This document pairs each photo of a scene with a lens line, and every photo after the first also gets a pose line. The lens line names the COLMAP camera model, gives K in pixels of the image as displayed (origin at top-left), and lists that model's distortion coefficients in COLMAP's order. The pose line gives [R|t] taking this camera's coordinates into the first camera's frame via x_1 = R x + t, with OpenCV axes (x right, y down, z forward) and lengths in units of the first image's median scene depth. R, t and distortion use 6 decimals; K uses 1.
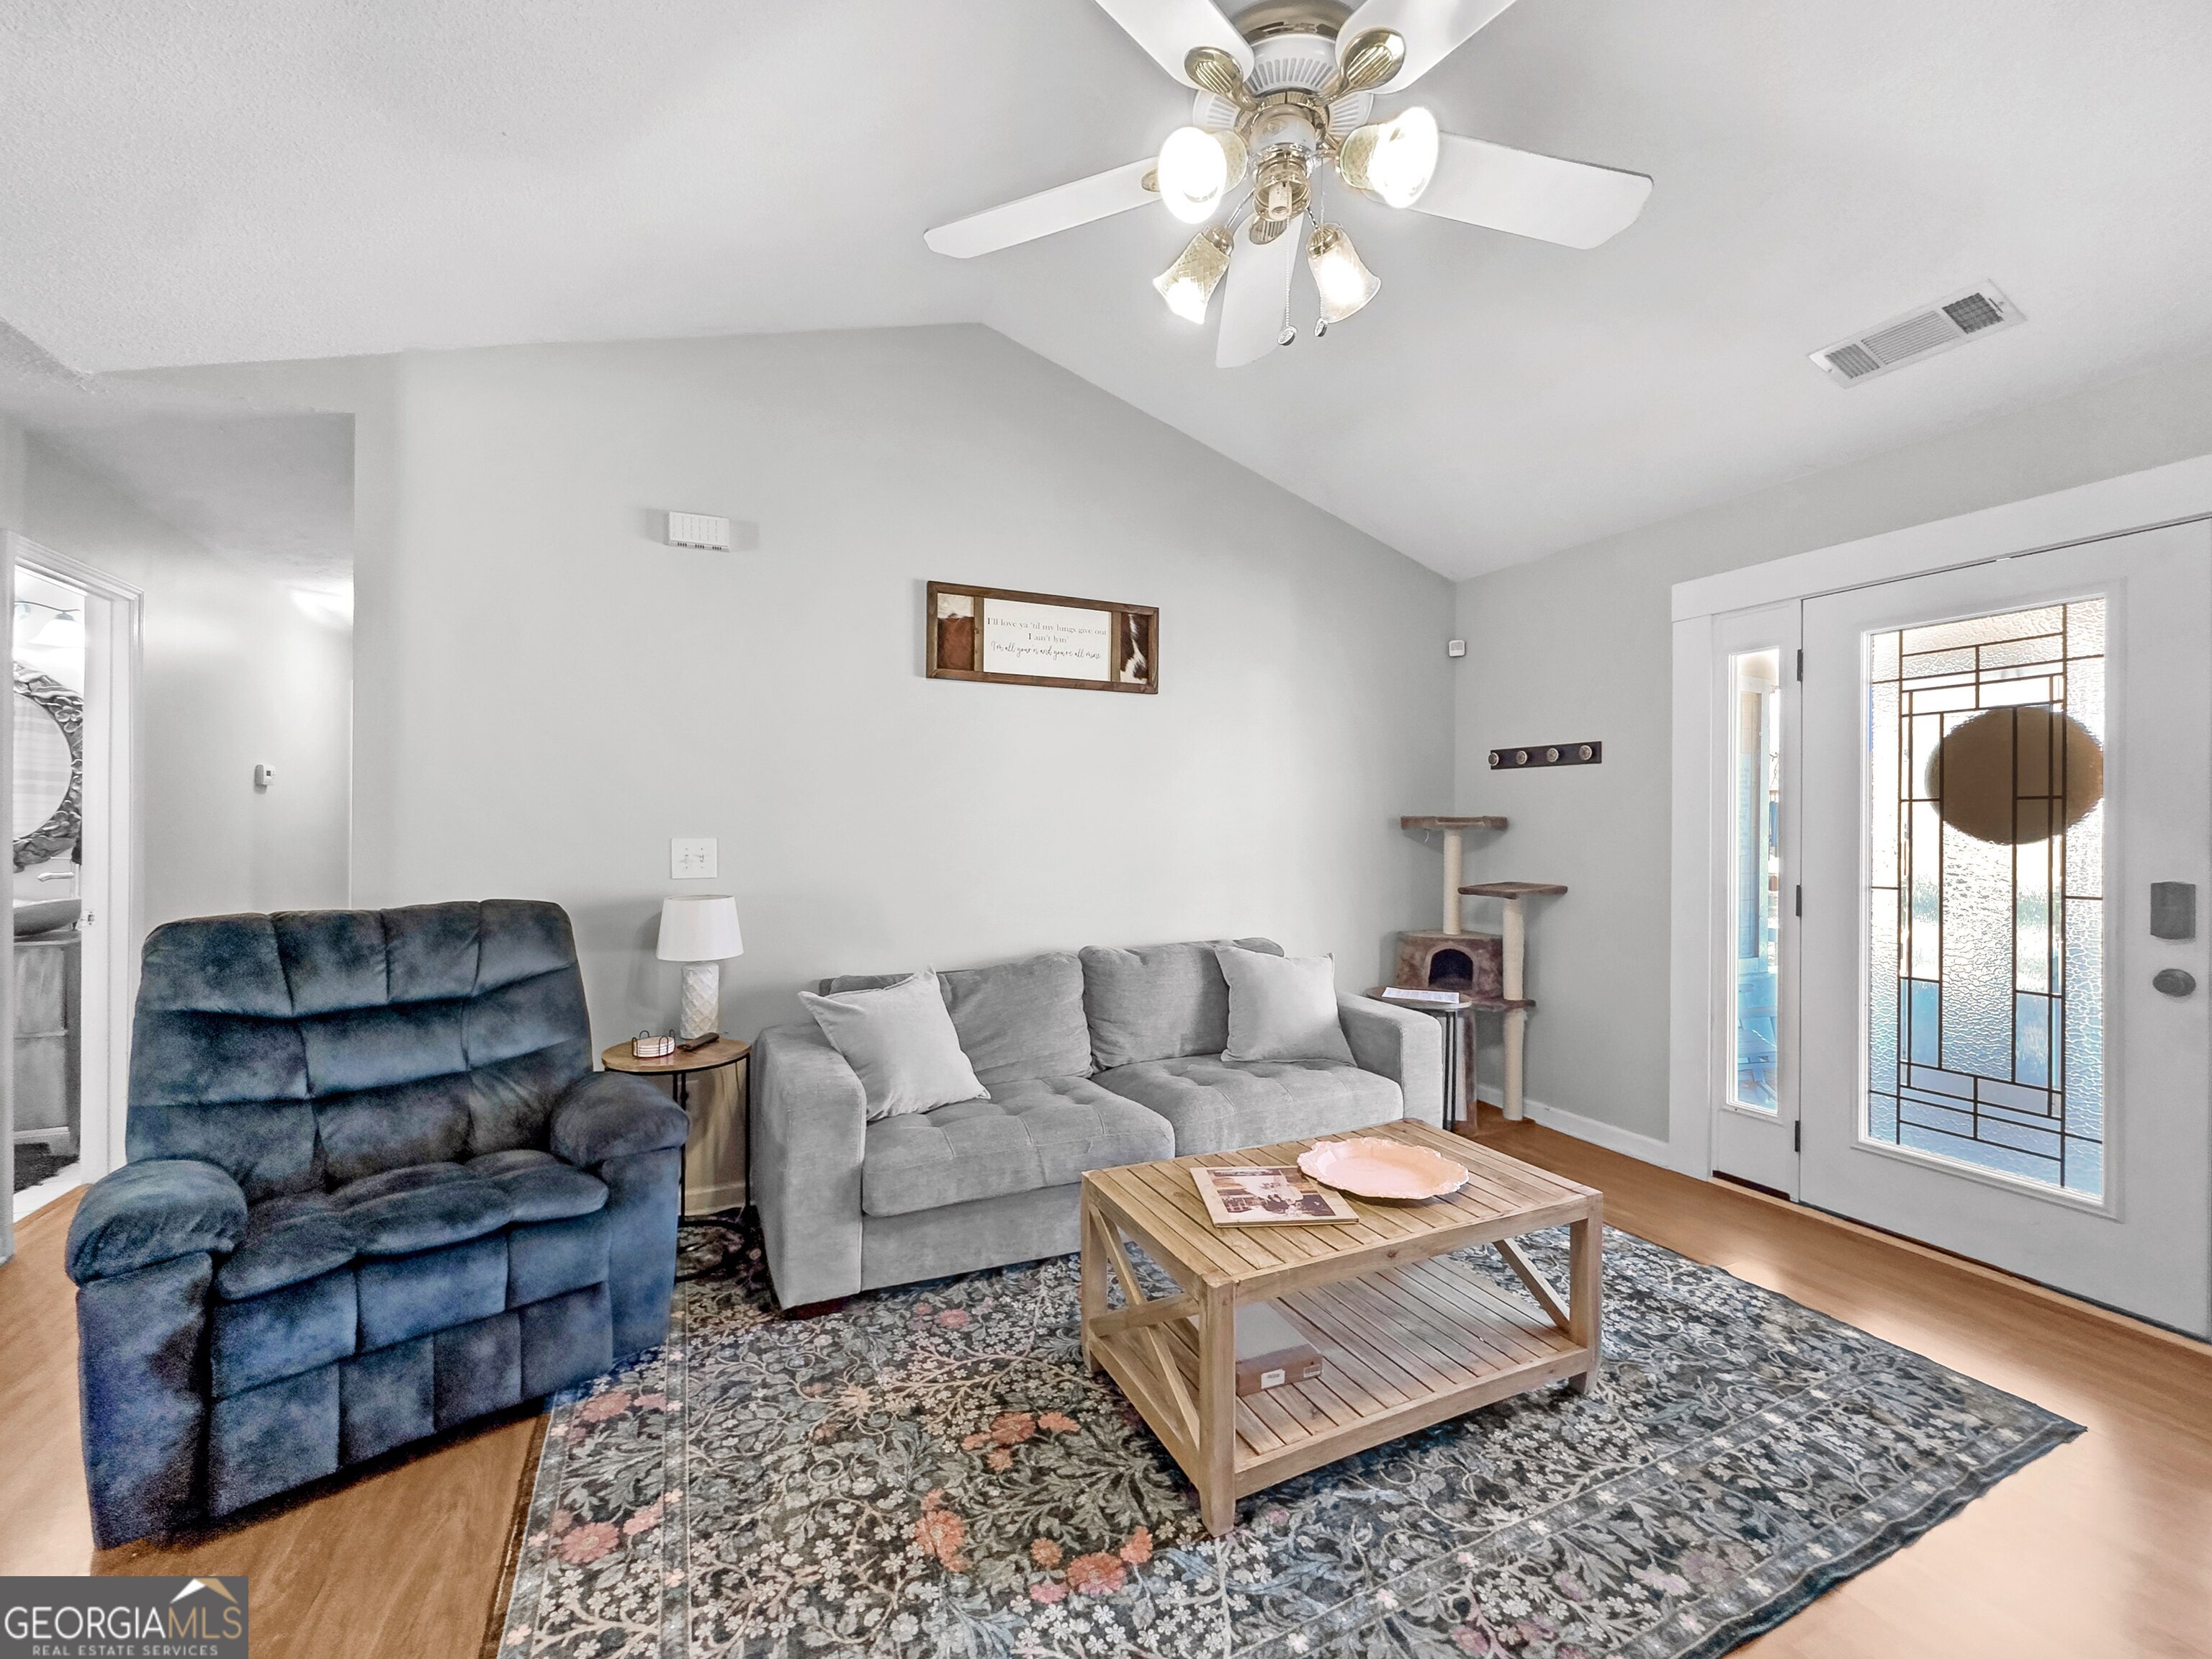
lens RADIAL K [[894.3, 0, 1111.1], [0, 894.3, 826.4], [0, 0, 1]] dist [-0.000358, -0.000116]
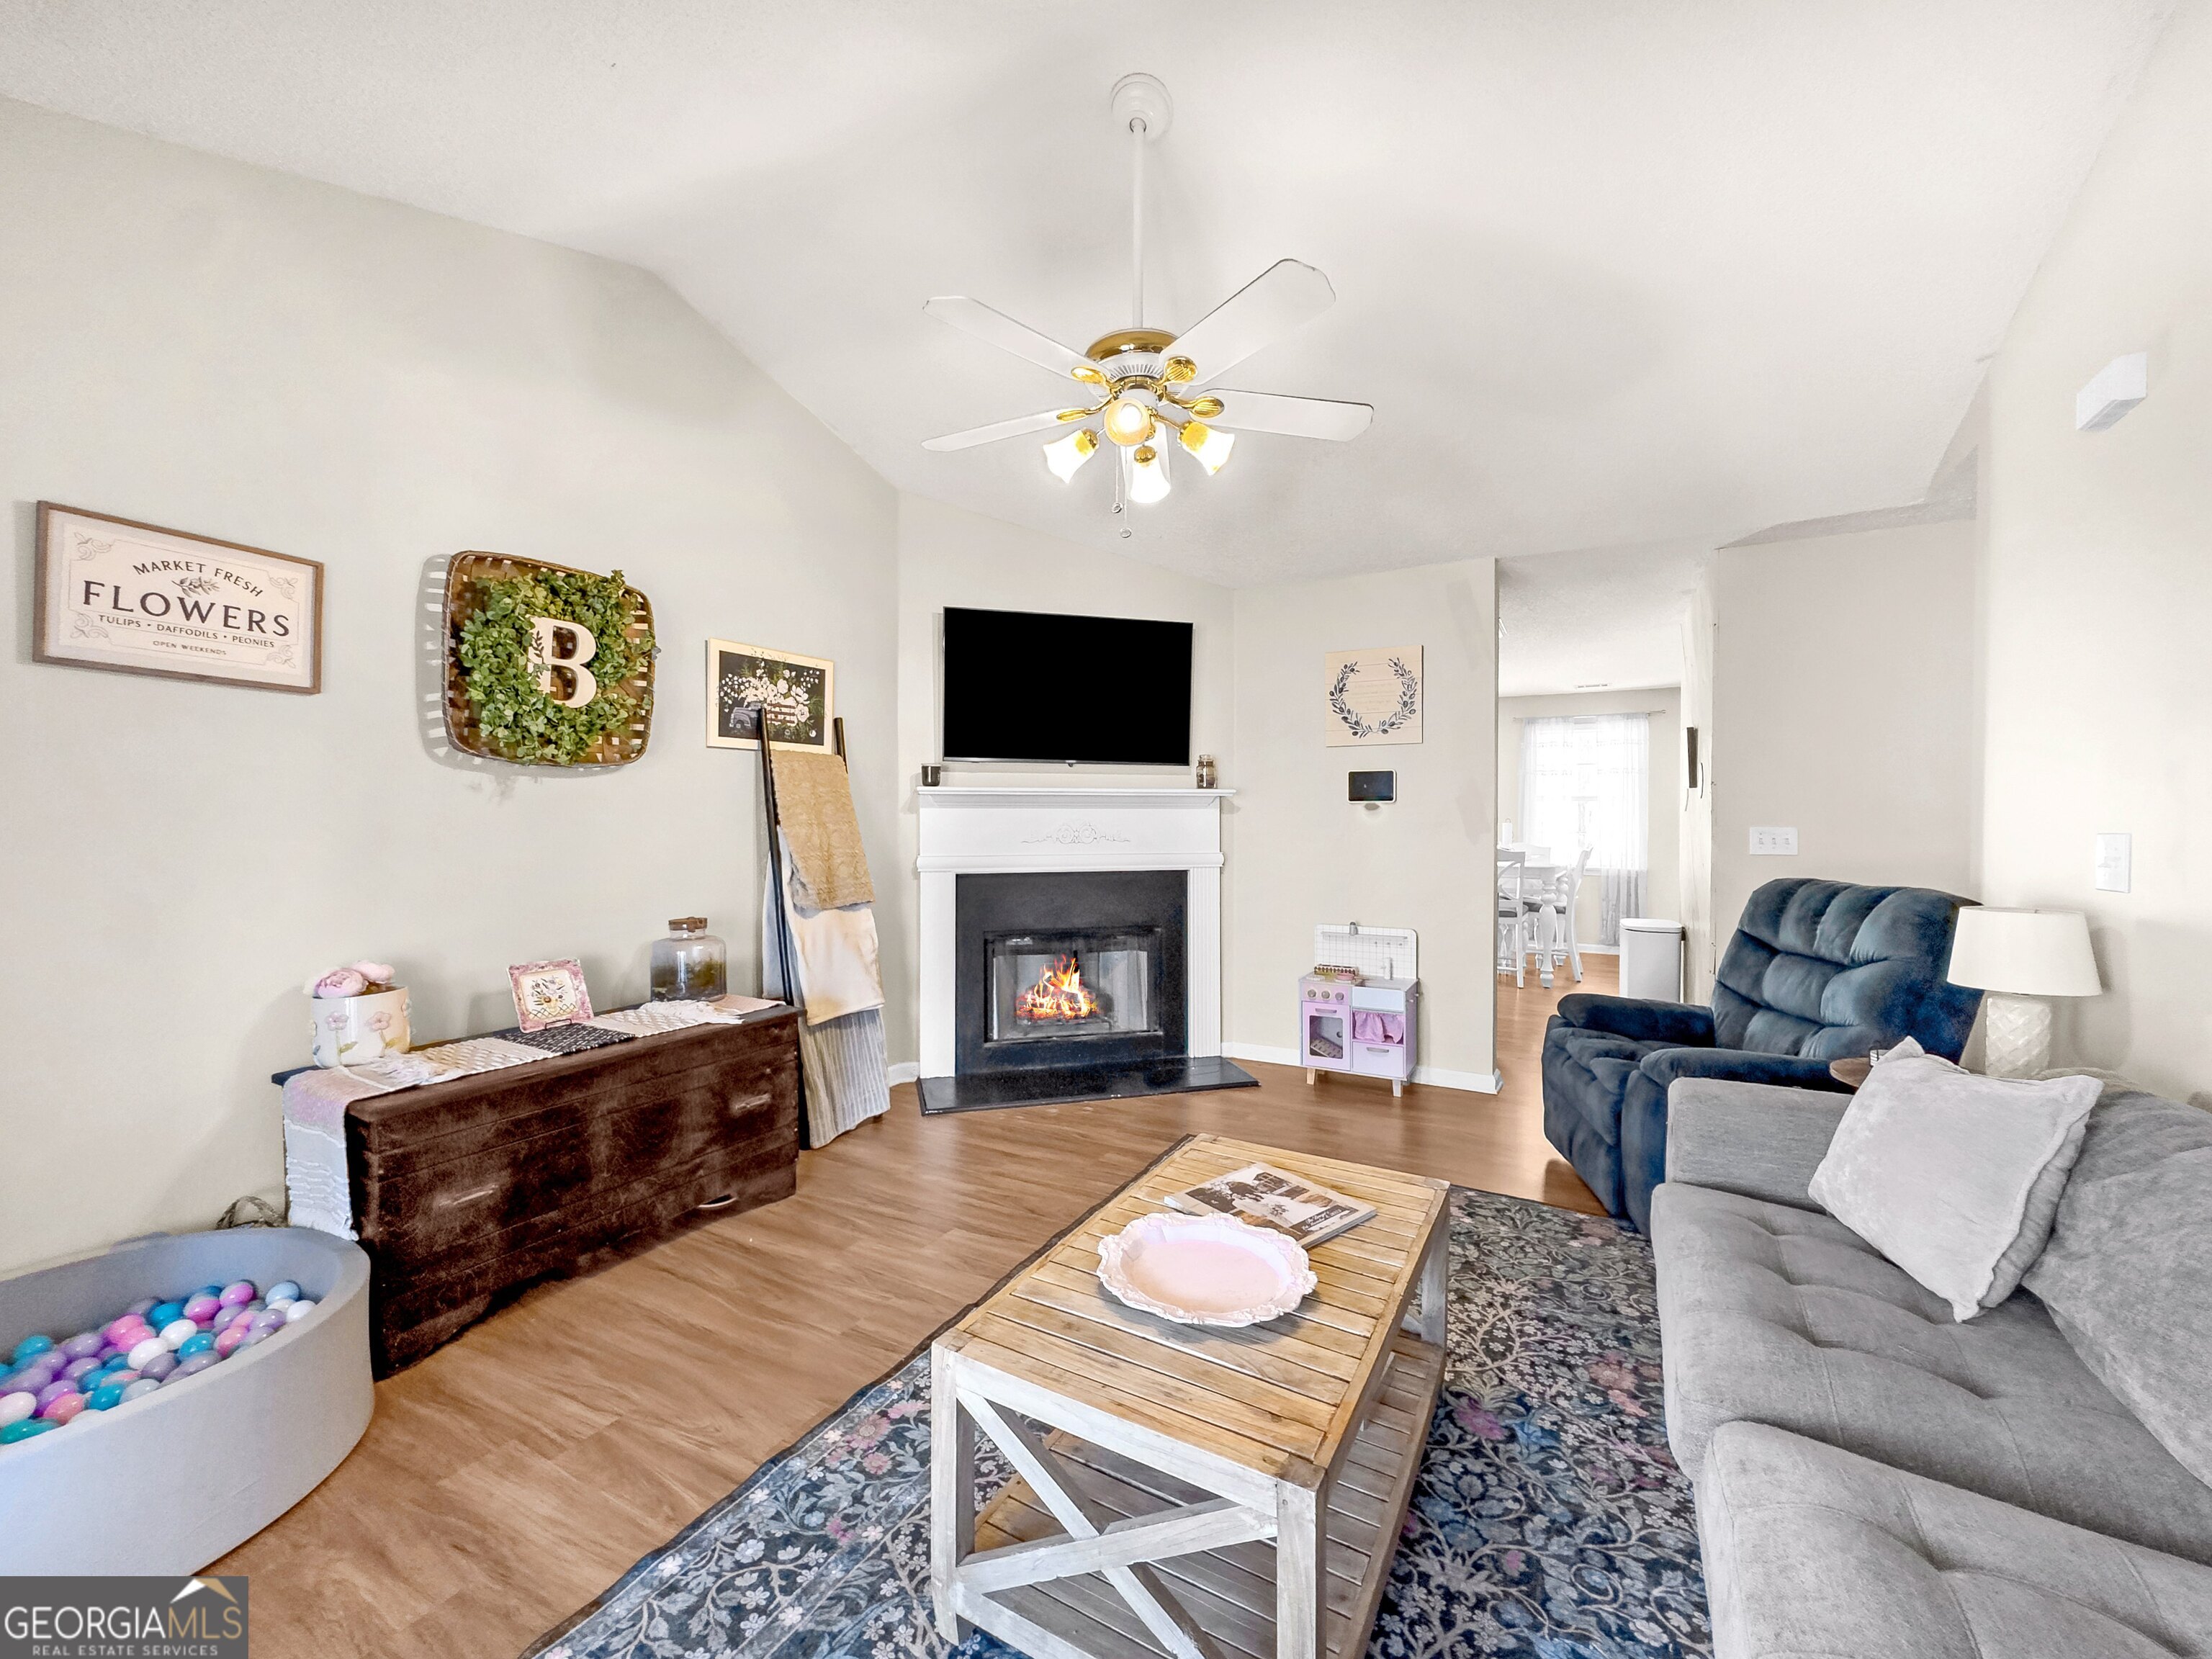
lens RADIAL K [[894.3, 0, 1108.0], [0, 894.3, 824.8], [0, 0, 1]] dist [-0.000358, -0.000116]
pose [[-0.816519, -0.002953, -0.577311, 0.851035], [-0.004426, 0.999990, 0.001144, 0.019292], [0.577302, 0.003489, -0.816523, 1.667022]]
